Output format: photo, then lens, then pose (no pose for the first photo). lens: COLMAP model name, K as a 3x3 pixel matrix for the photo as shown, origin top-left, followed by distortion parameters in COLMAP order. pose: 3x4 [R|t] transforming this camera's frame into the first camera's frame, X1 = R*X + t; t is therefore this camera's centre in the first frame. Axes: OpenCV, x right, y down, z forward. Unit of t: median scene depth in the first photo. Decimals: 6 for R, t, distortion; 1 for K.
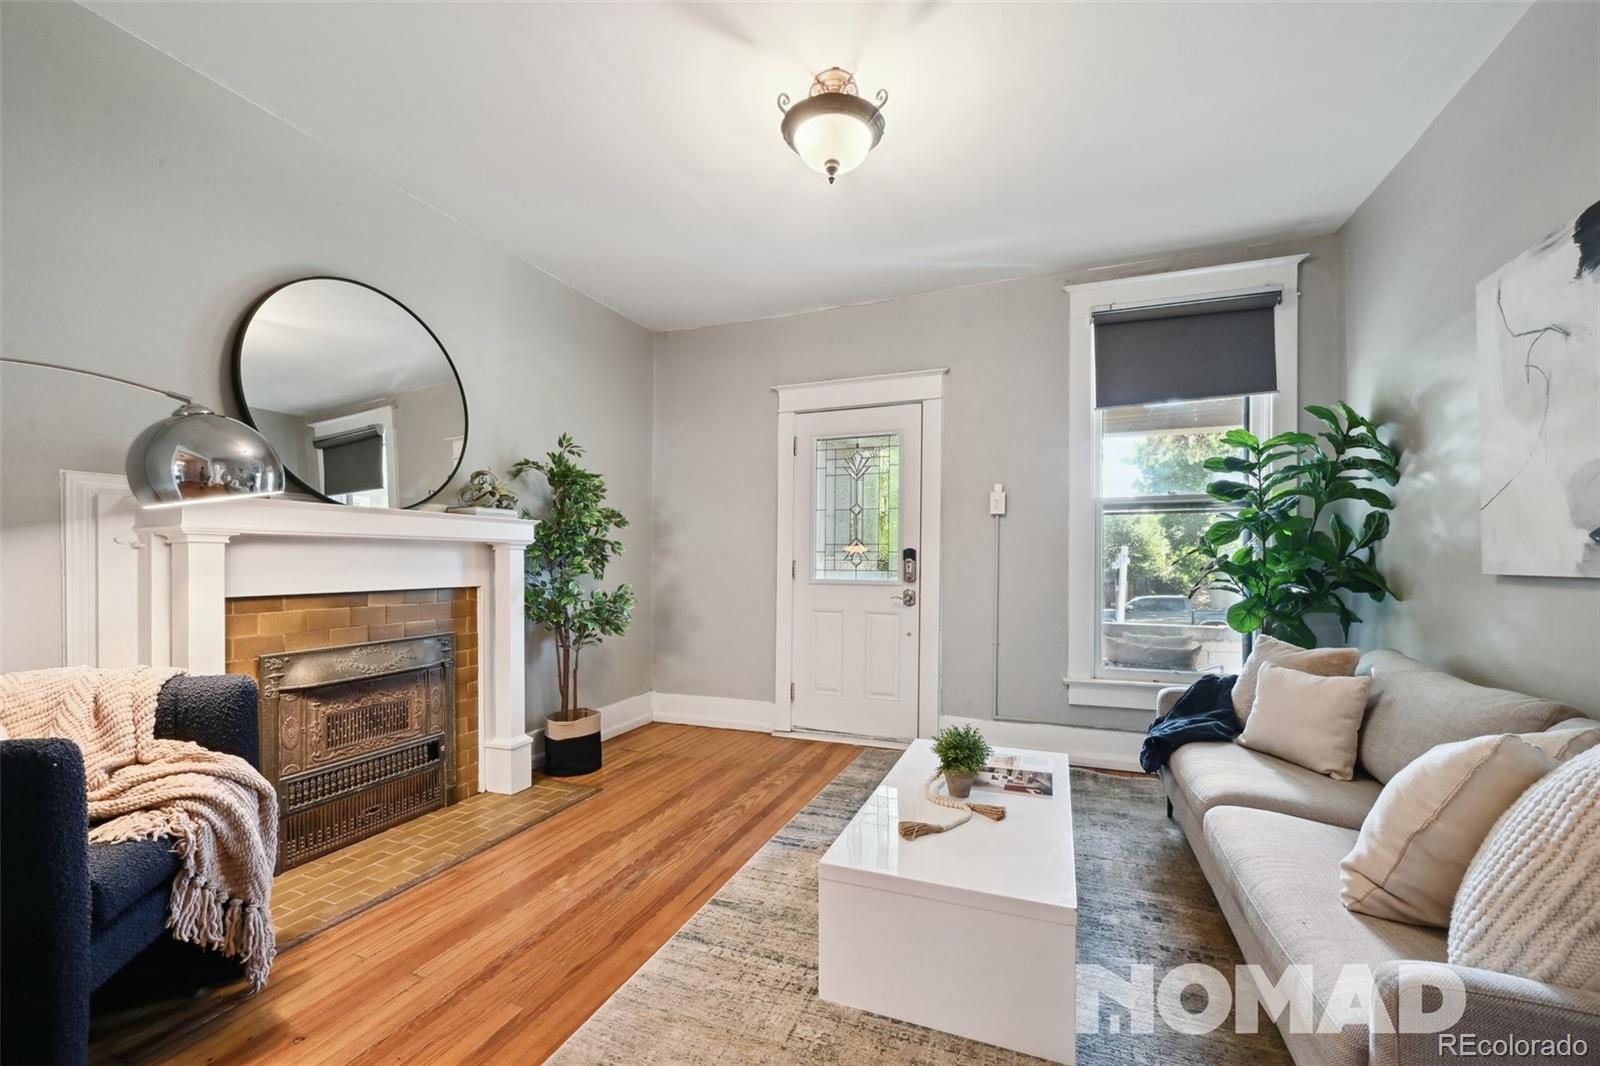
lens RADIAL K [[650.6, 0, 794.9], [0, 650.6, 577.3], [0, 0, 1]] dist [0.001397, 0.000223]
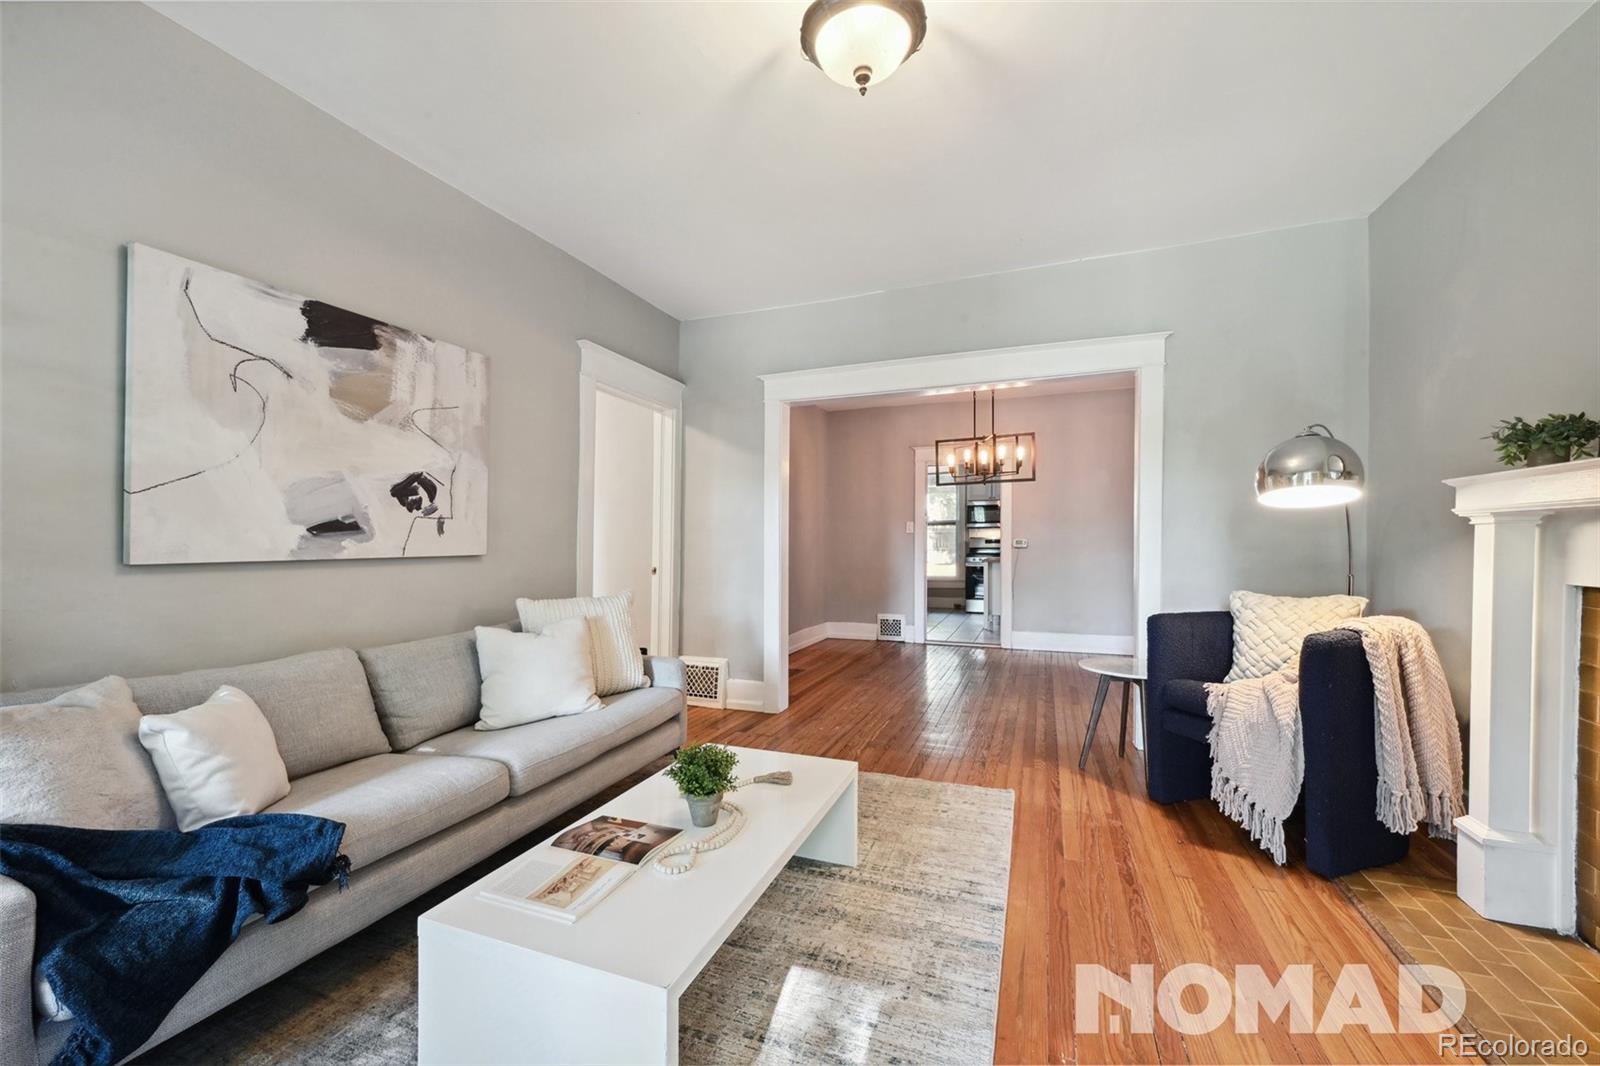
lens RADIAL K [[623.7, 0, 808.8], [0, 623.7, 534.4], [0, 0, 1]] dist [0.000104, 0.000125]
pose [[-0.999493, 0.004526, -0.031515, 0.168409], [0.004367, 0.999977, 0.005132, -0.051754], [0.031538, 0.004992, -0.999490, 2.154902]]
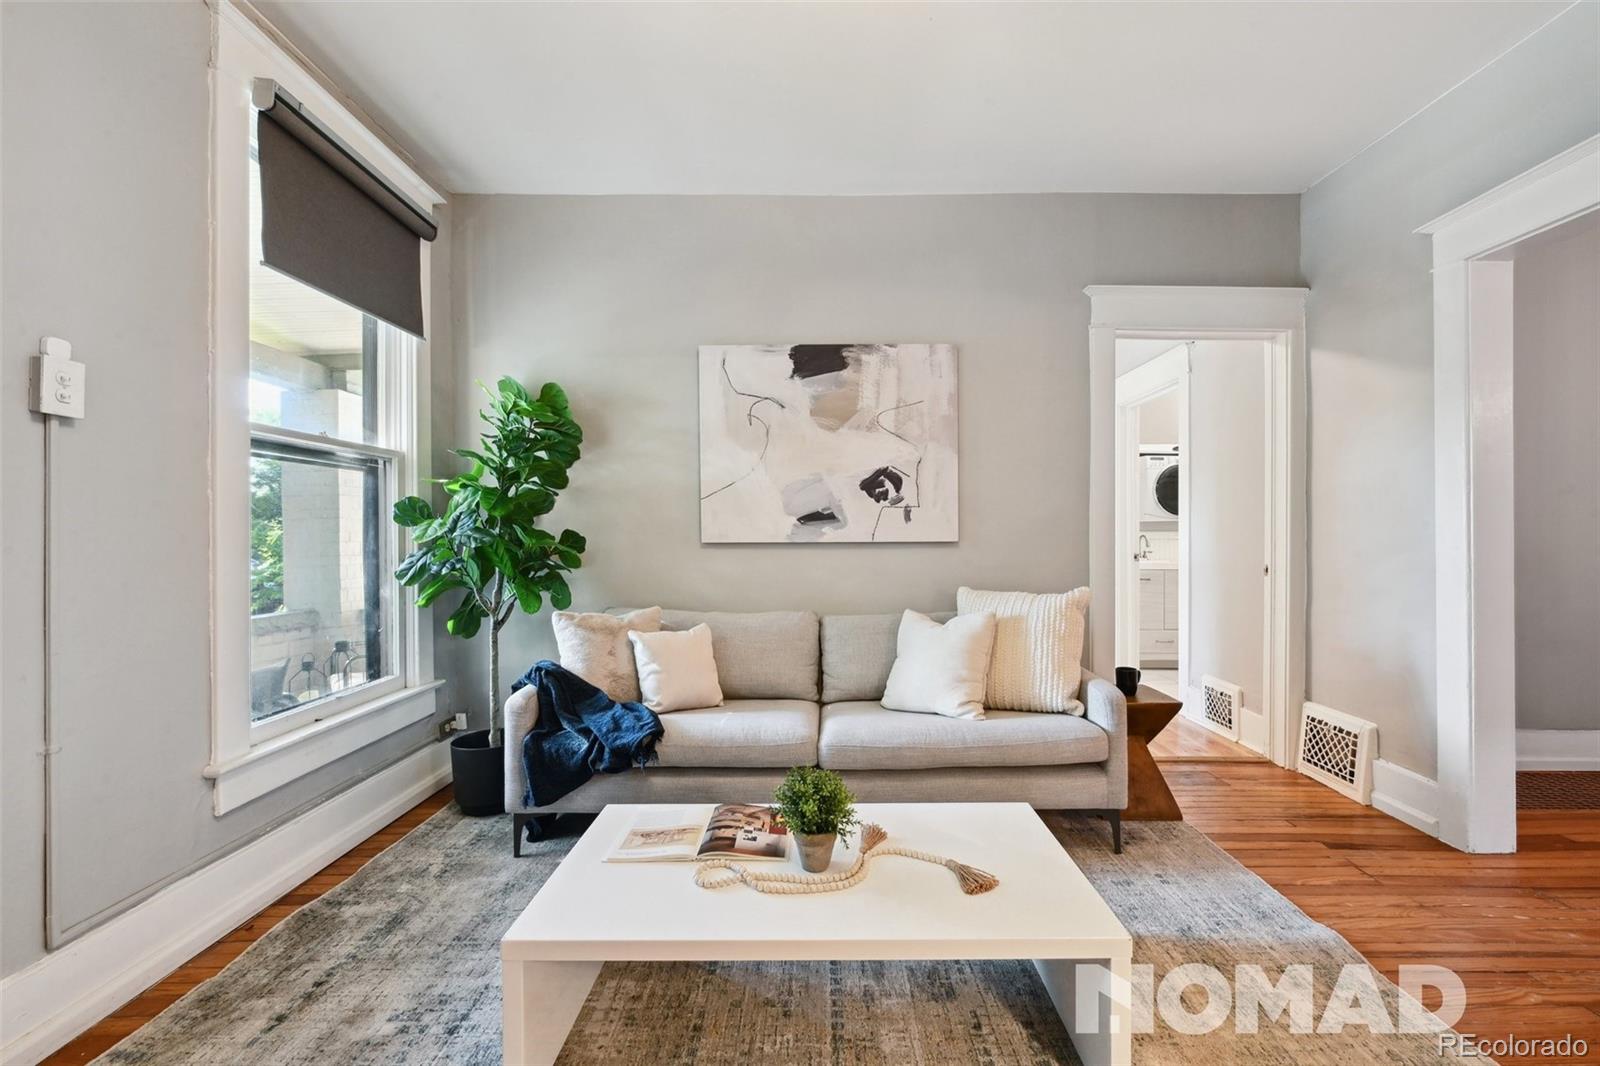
lens RADIAL K [[649.0, 0, 823.2], [0, 649.0, 532.6], [0, 0, 1]] dist [-0.001158, 0.000084]
pose [[-0.385675, 0.001067, 0.922634, -0.468629], [0.017679, 0.999824, 0.006233, -0.034473], [-0.922465, 0.018715, -0.385626, 1.495578]]
